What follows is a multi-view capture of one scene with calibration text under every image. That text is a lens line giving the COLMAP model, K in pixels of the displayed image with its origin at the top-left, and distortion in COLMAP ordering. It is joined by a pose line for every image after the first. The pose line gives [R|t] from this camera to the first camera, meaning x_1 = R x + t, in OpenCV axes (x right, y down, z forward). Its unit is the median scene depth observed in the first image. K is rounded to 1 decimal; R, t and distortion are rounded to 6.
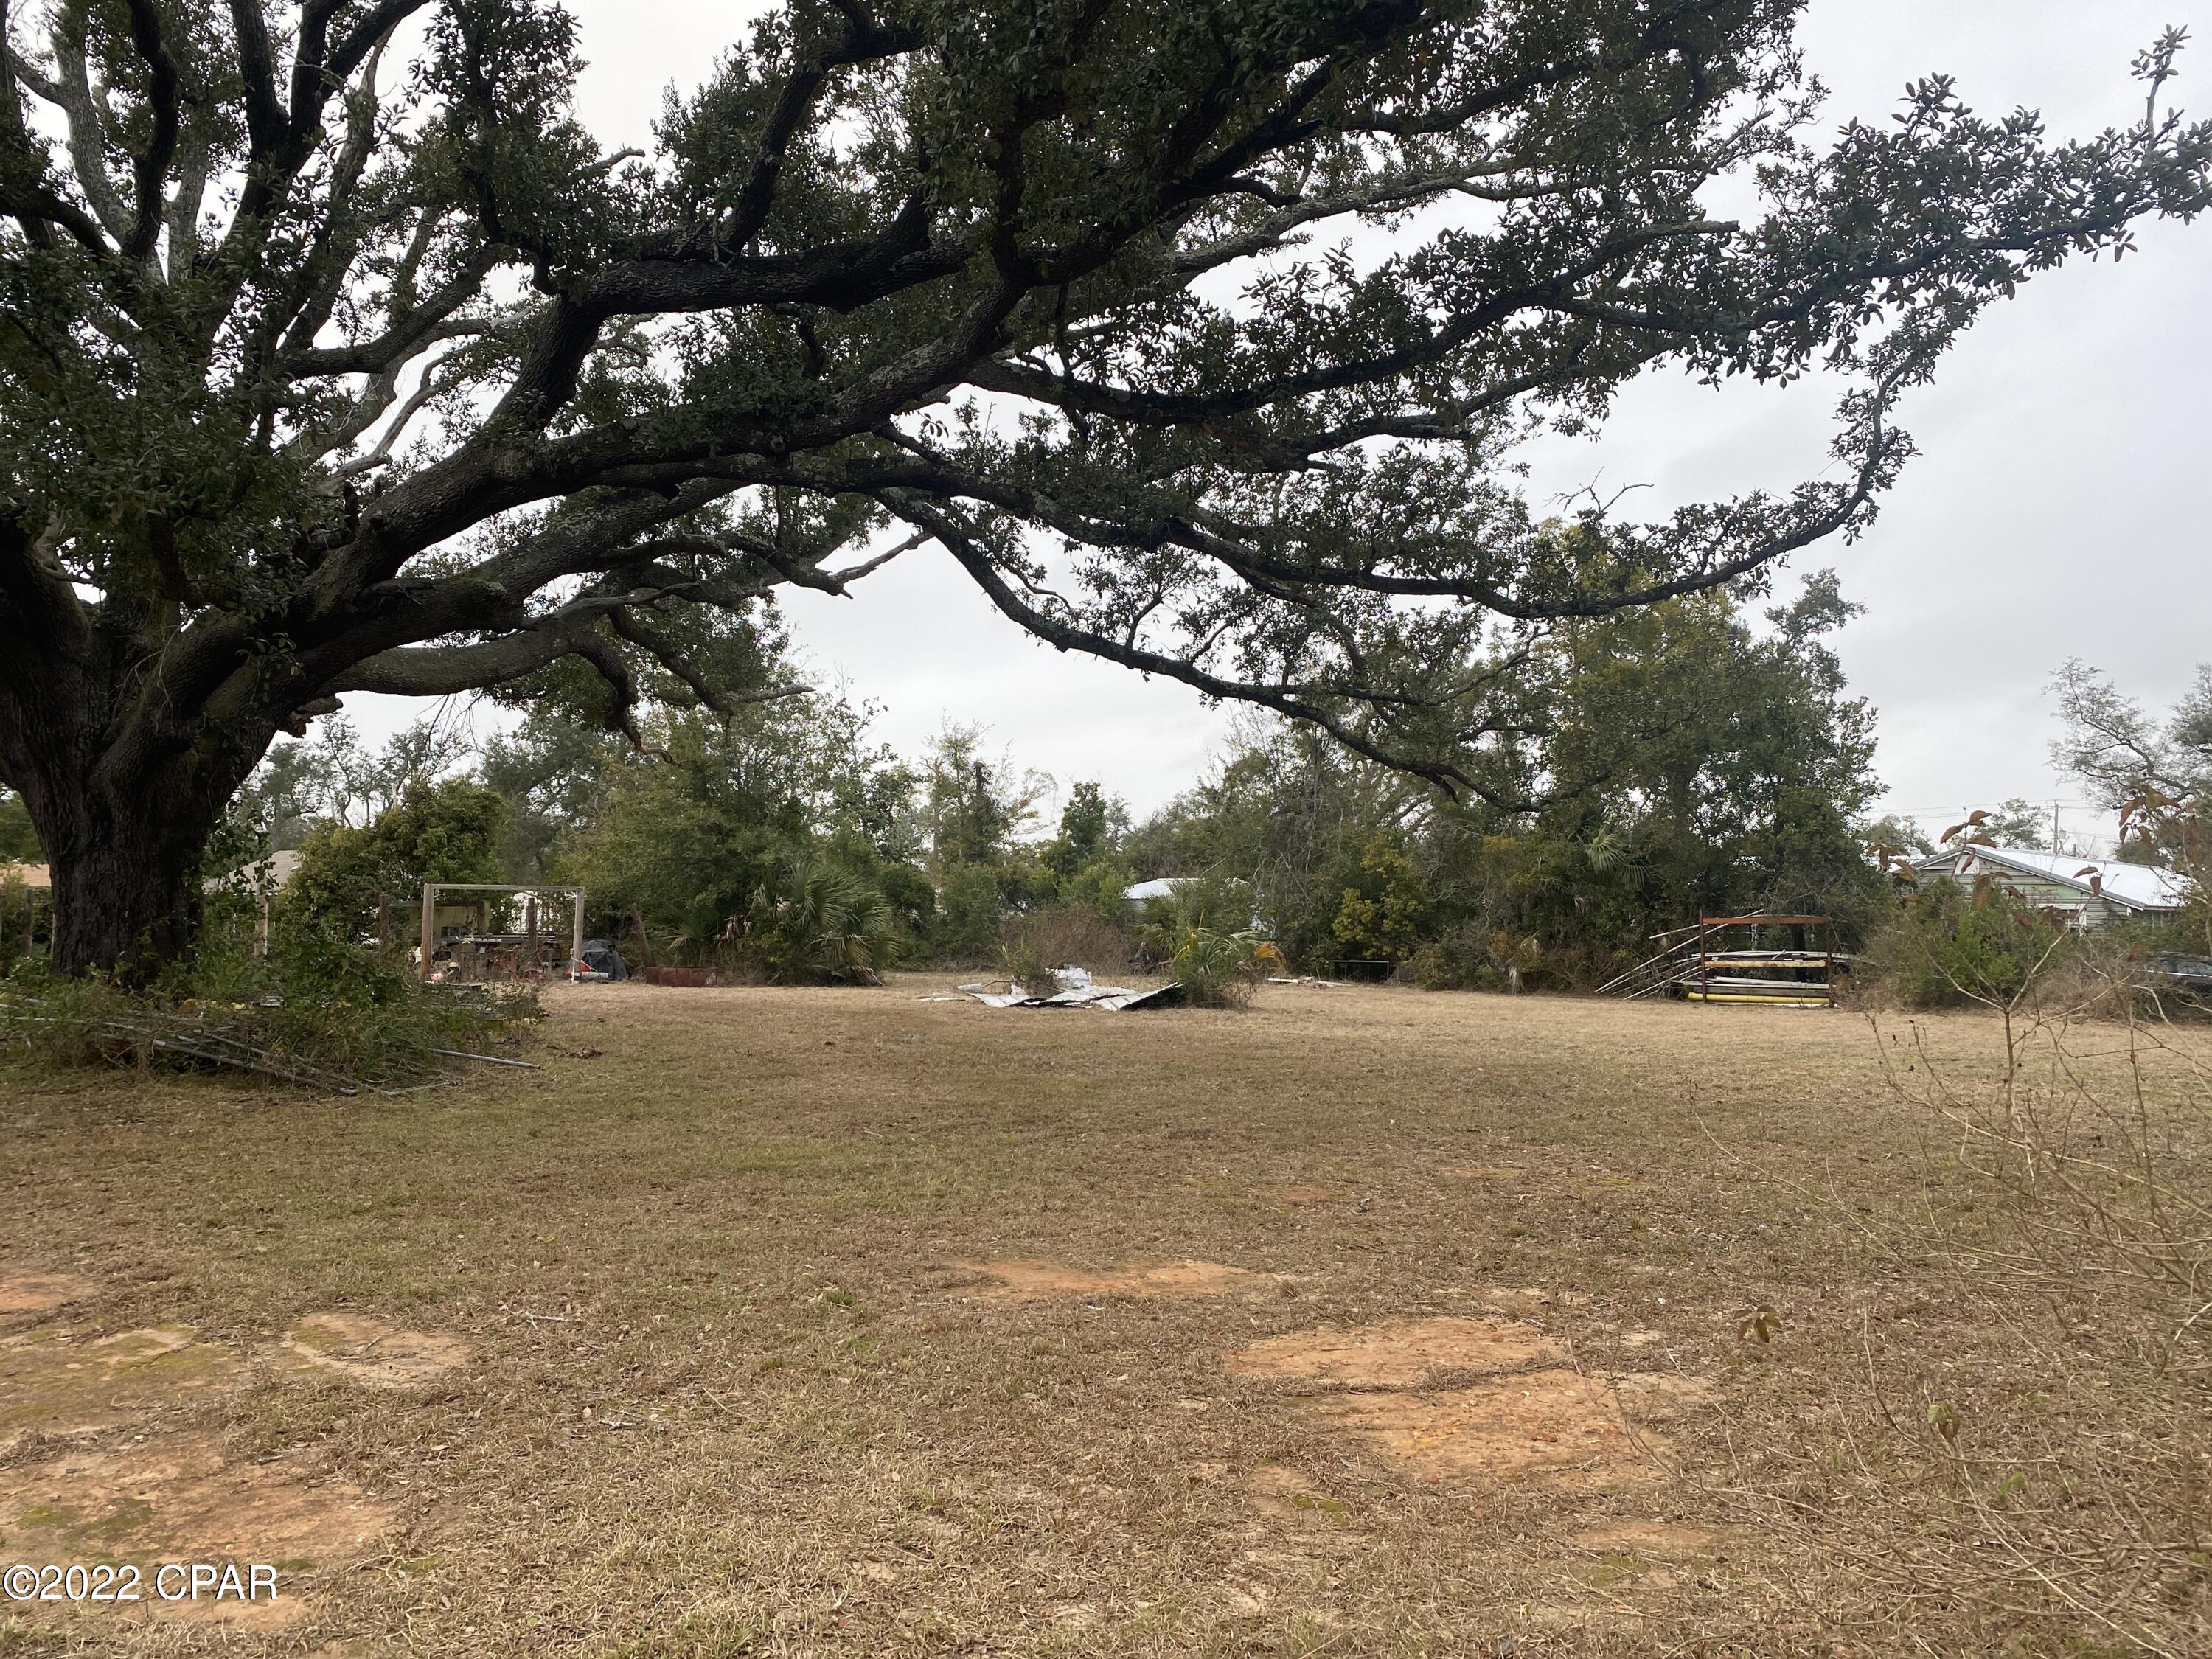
lens RADIAL K [[1682.7, 0, 1106.0], [0, 1682.7, 829.5], [0, 0, 1]] dist [-0.003392, -0.008770]
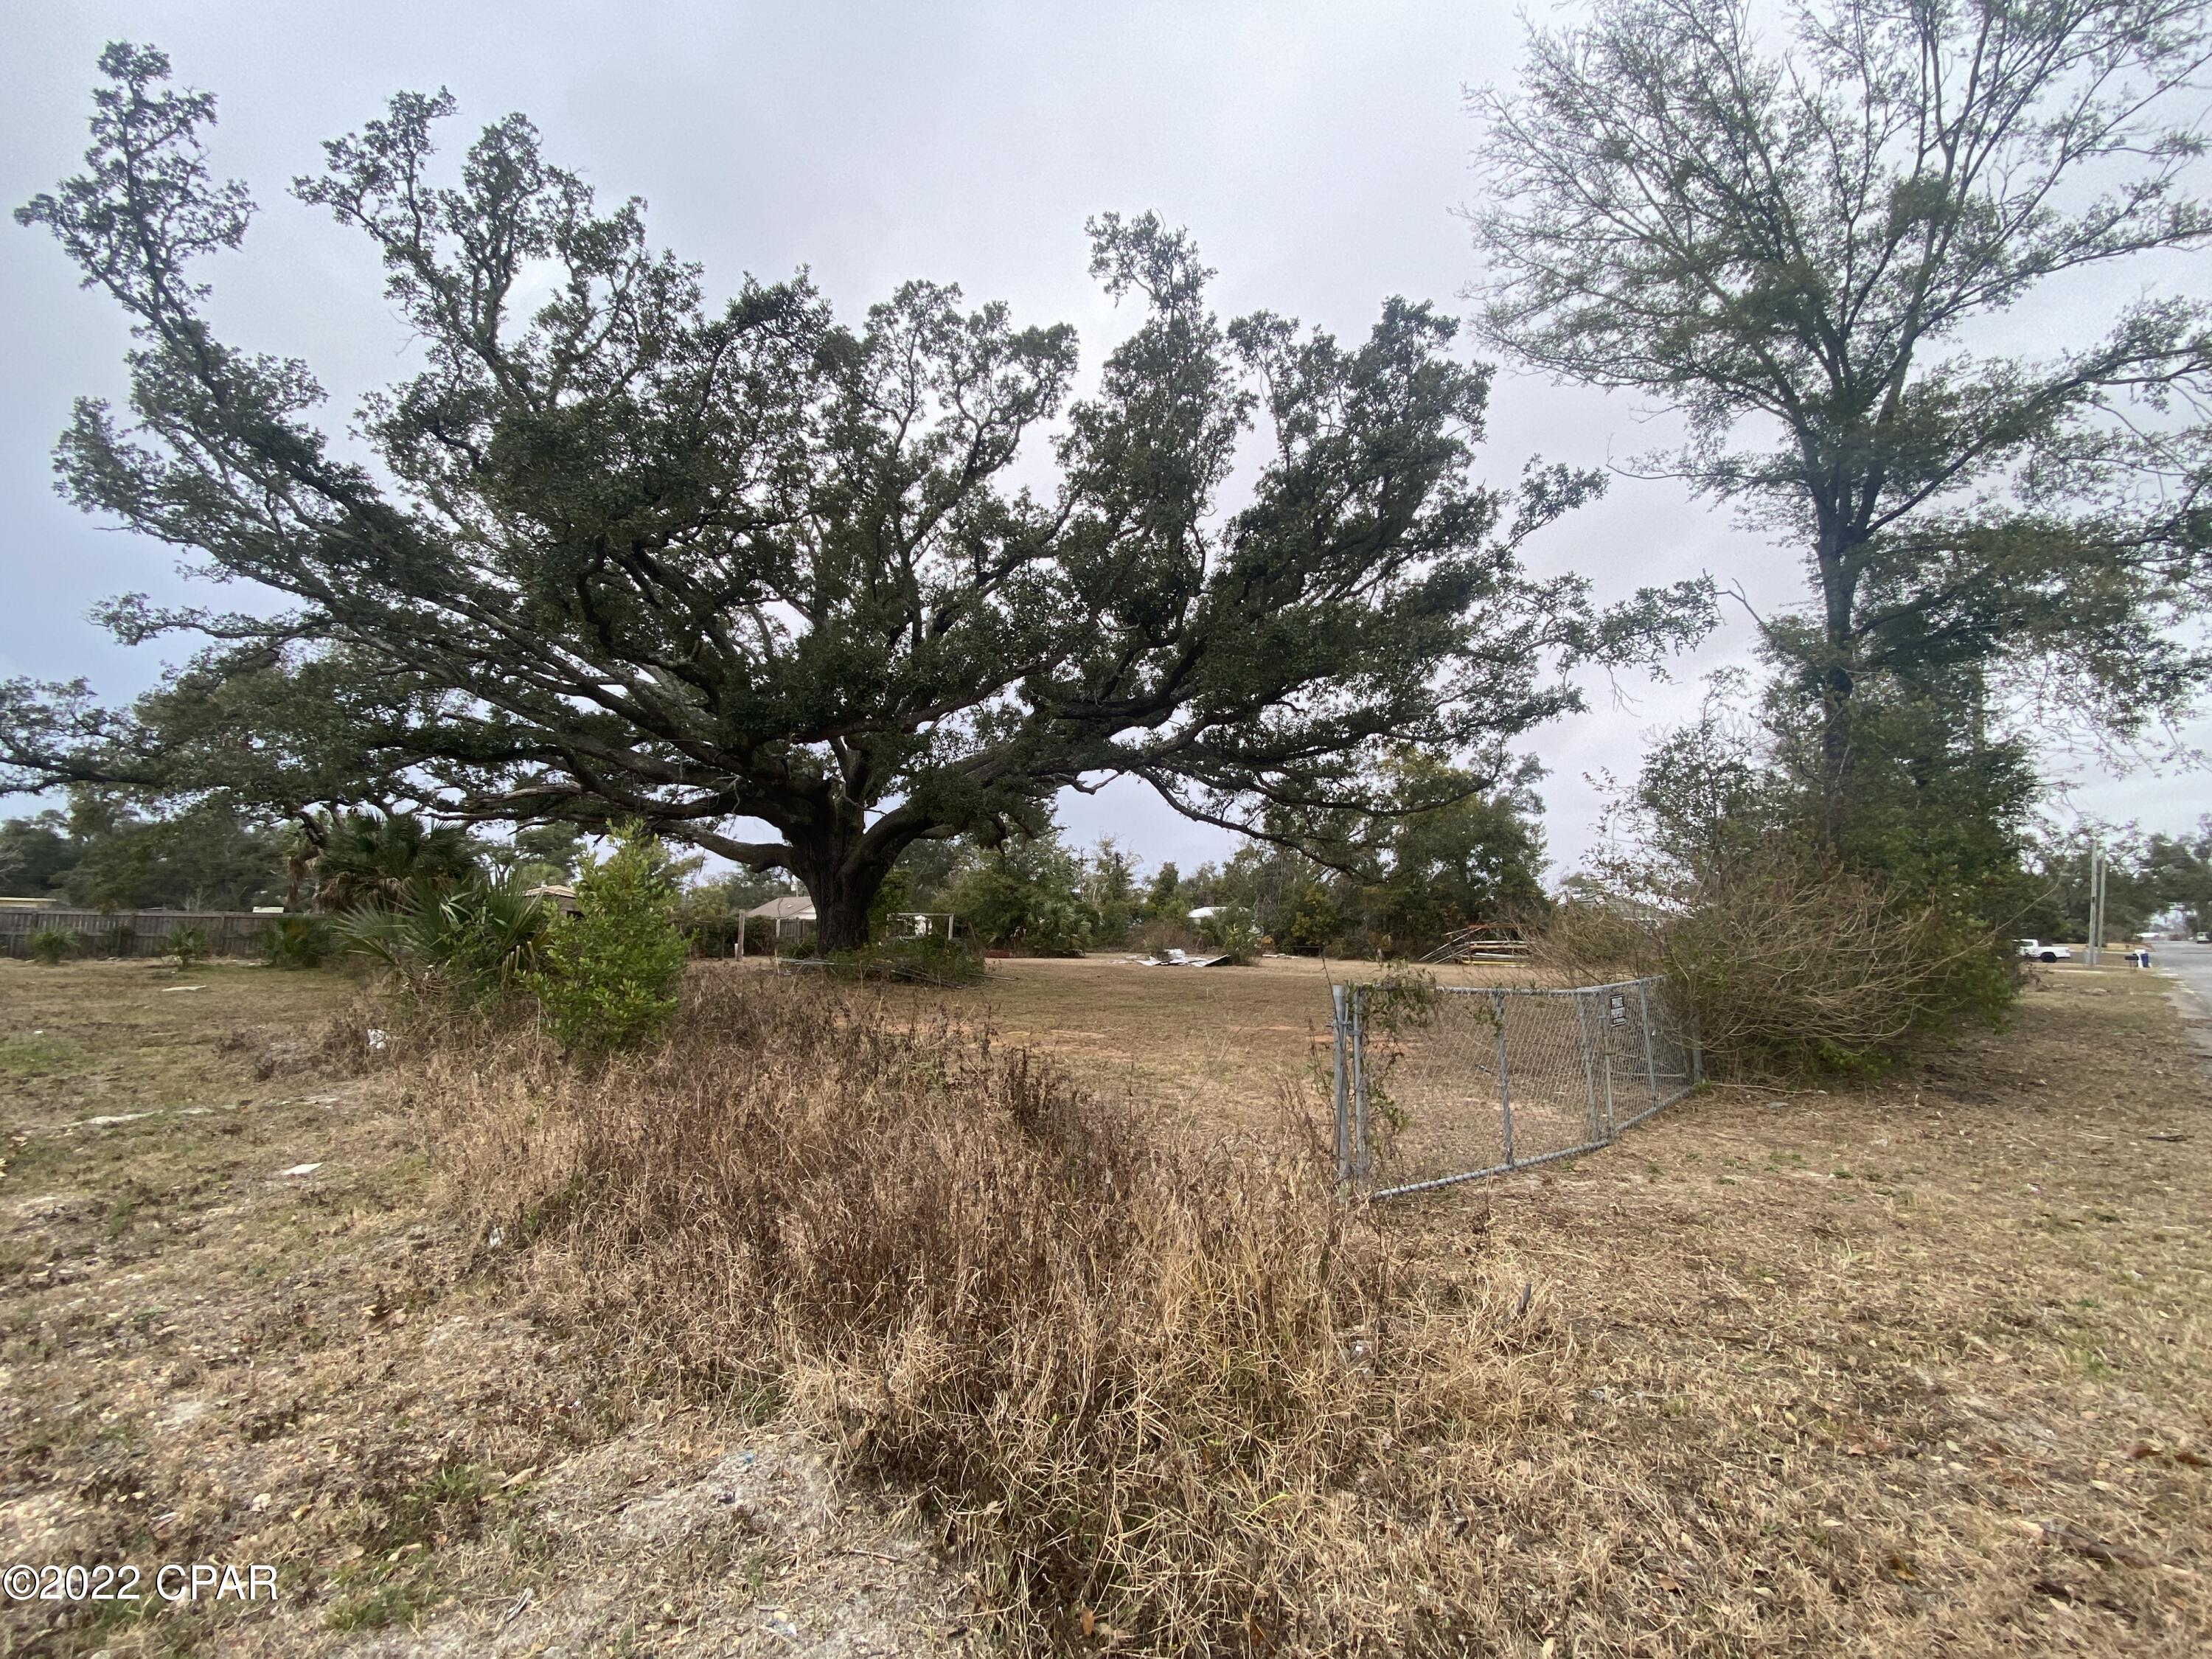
lens RADIAL K [[890.3, 0, 1106.0], [0, 890.3, 829.5], [0, 0, 1]] dist [0.002955, -0.014919]
pose [[0.998172, -0.010730, -0.059476, -0.081244], [0.007329, 0.998341, -0.057112, -0.017605], [0.059990, 0.056572, 0.996595, -0.360332]]
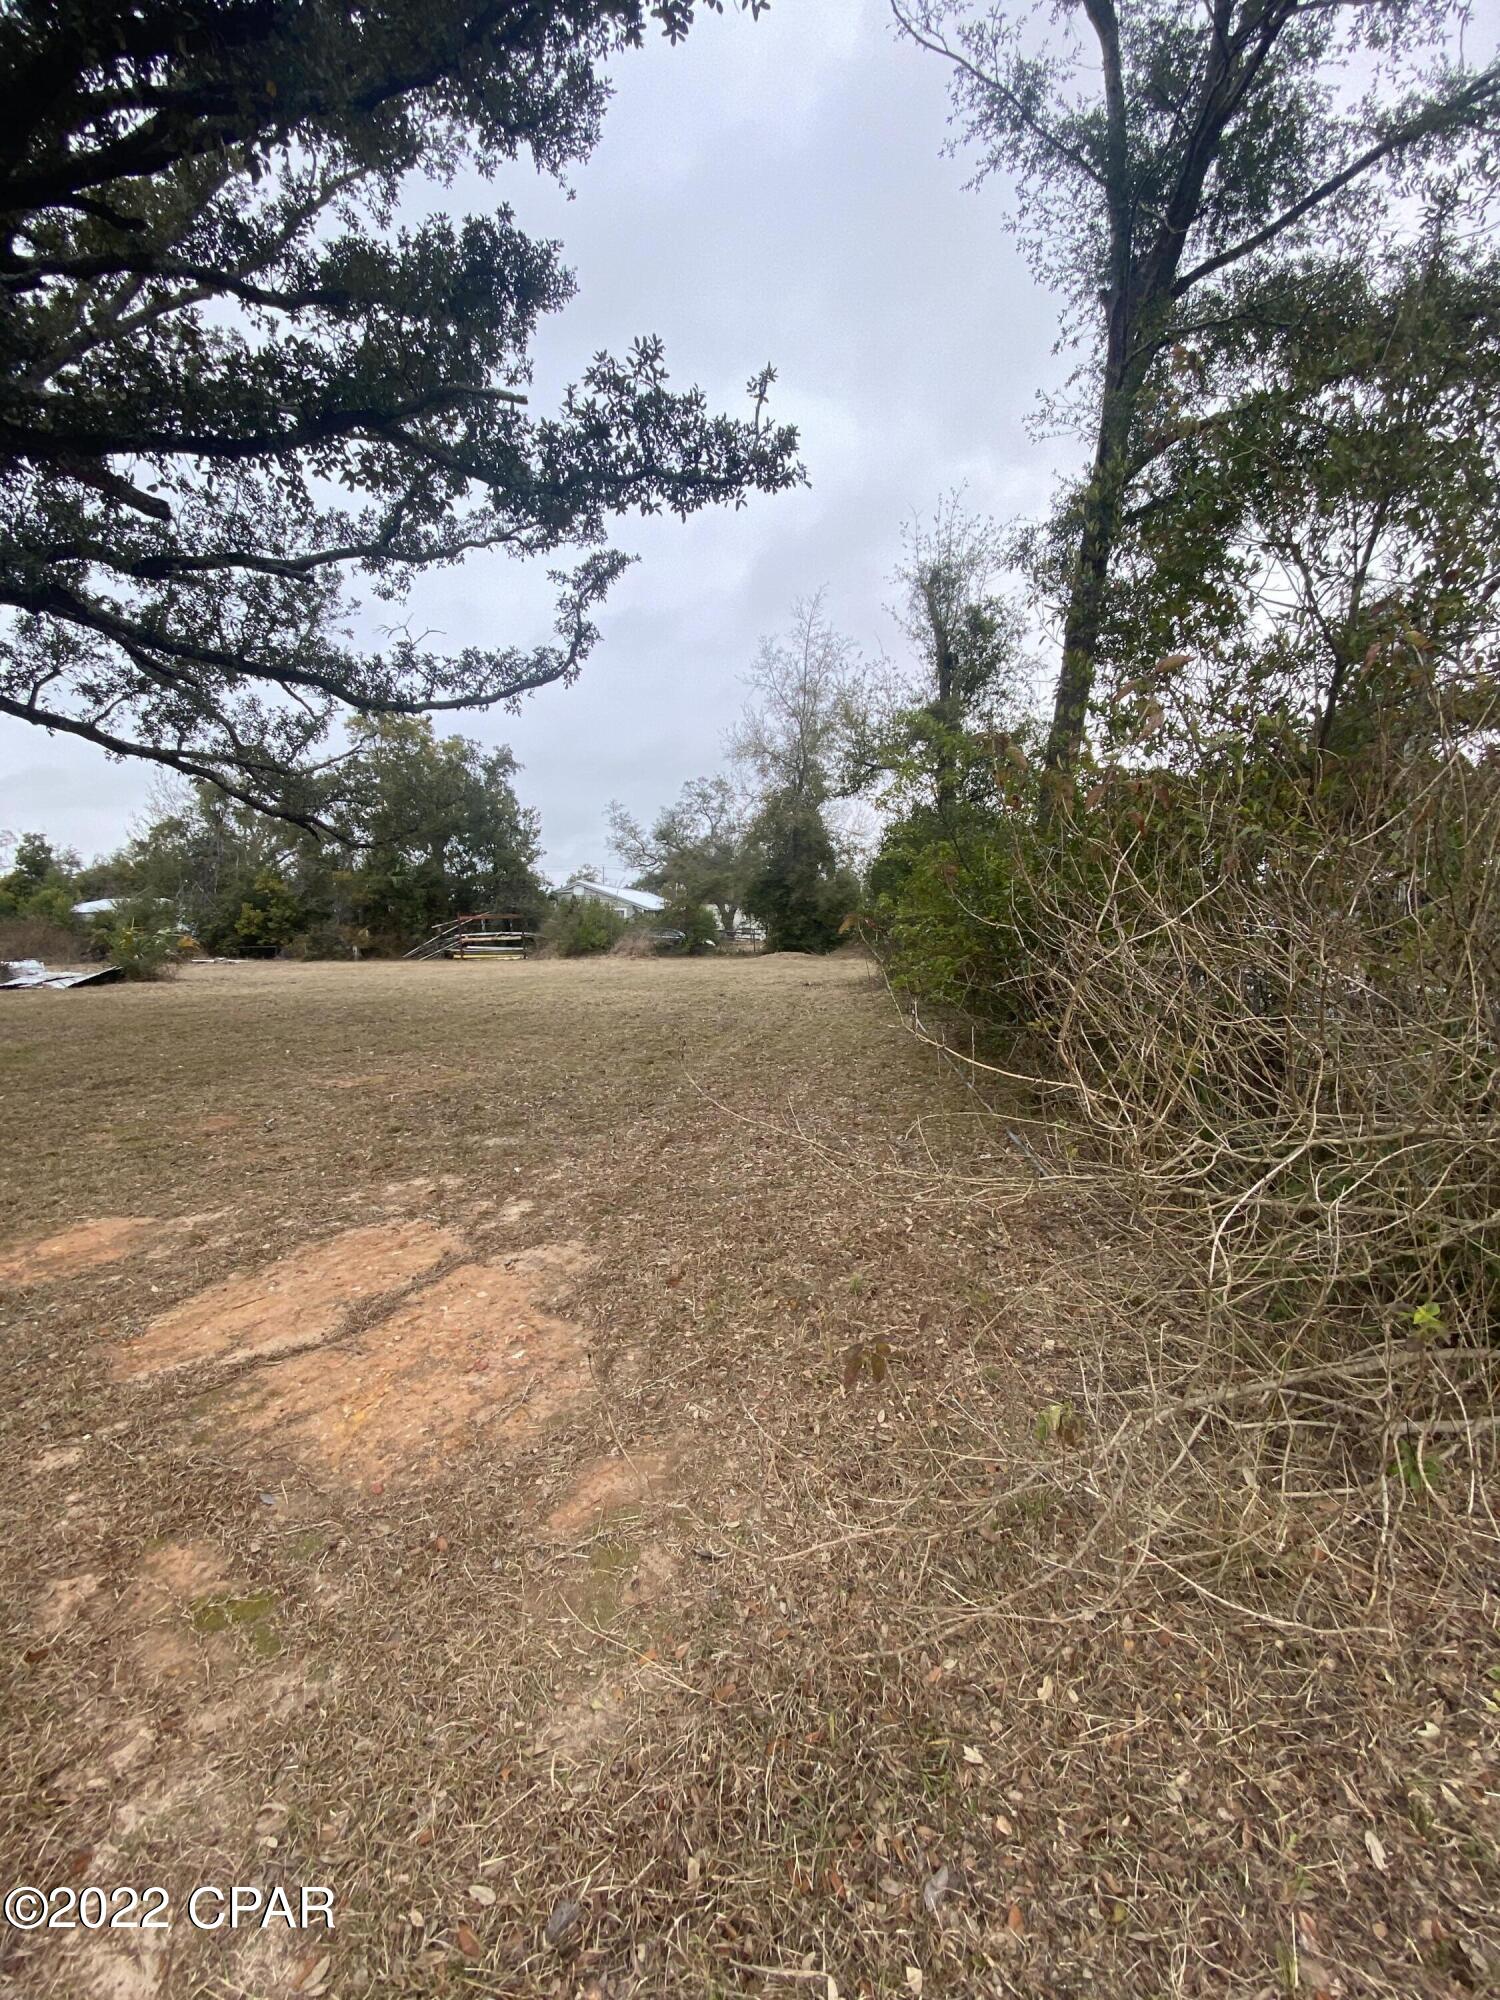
lens RADIAL K [[805.0, 0, 750.0], [0, 805.0, 1000.0], [0, 0, 1]] dist [0.002955, -0.014919]
pose [[0.766199, -0.085736, 0.636858, 0.027566], [-0.011442, 0.989082, 0.146920, 0.016596], [-0.642502, -0.119857, 0.756853, 0.165826]]
